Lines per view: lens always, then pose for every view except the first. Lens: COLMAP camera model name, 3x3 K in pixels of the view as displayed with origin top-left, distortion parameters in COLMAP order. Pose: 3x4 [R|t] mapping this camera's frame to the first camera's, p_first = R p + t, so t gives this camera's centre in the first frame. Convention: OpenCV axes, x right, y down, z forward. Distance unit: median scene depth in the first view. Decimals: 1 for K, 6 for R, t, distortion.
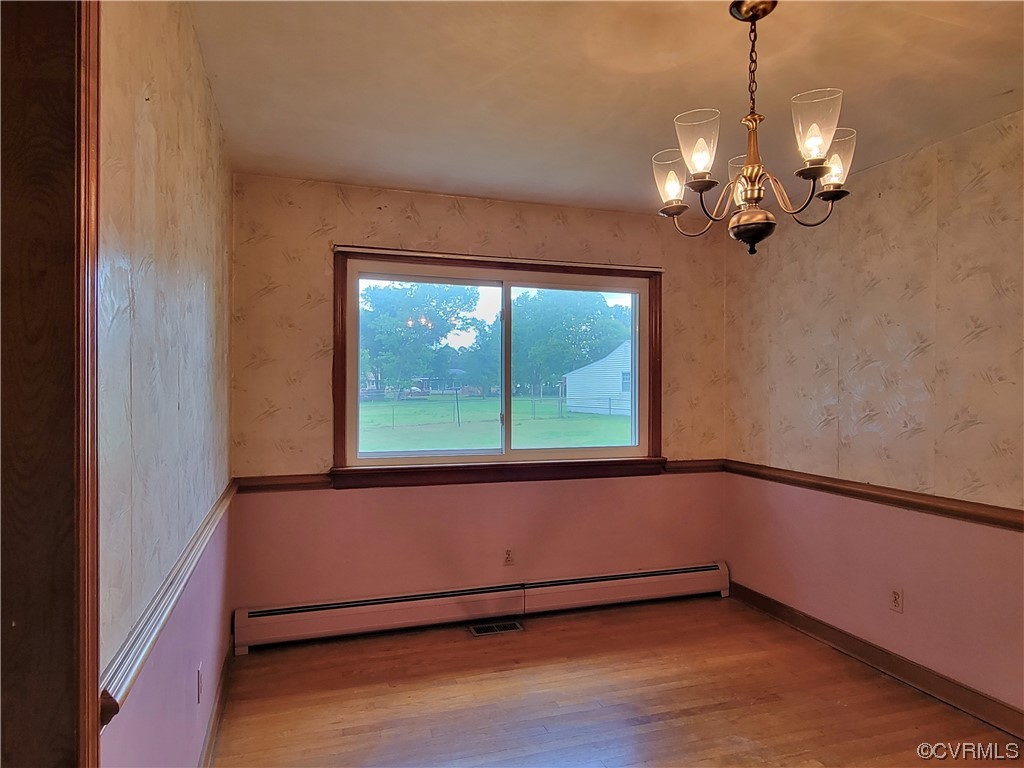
lens RADIAL K [[636.3, 0, 519.6], [0, 636.3, 387.9], [0, 0, 1]] dist [0.003233, -0.002865]
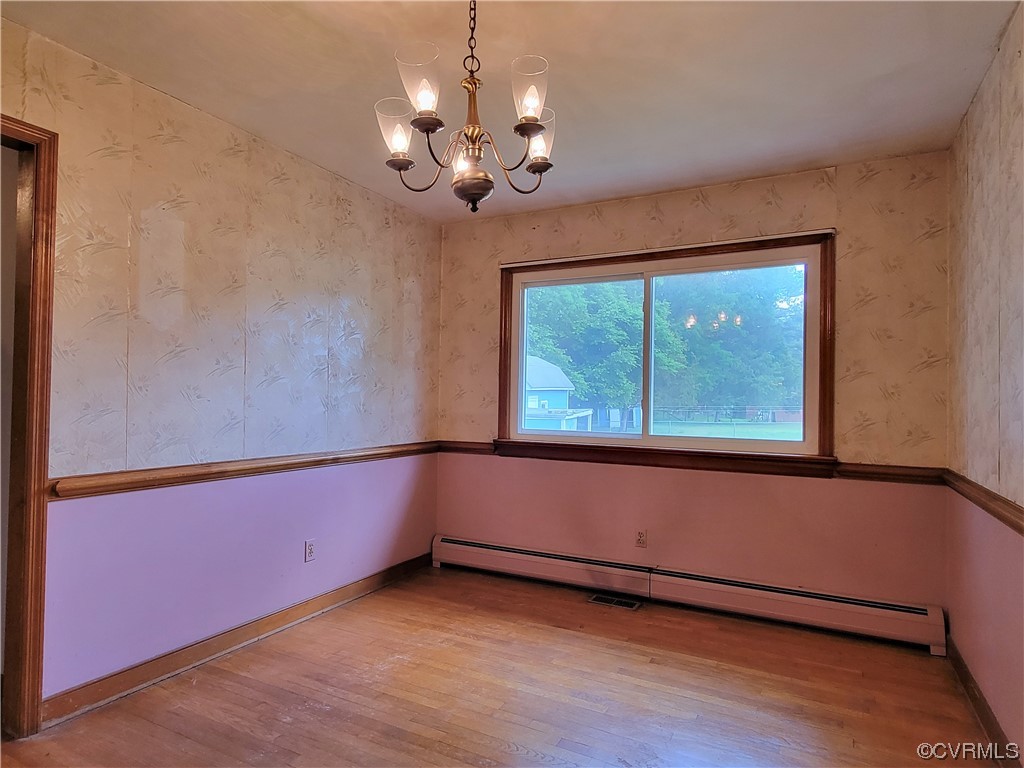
lens RADIAL K [[588.3, 0, 515.4], [0, 588.3, 389.7], [0, 0, 1]] dist [0.004187, -0.004368]
pose [[0.693364, -0.006178, -0.720561, 0.533608], [-0.012879, 0.999697, -0.020964, 0.047278], [0.720472, 0.023816, 0.693075, 0.190933]]
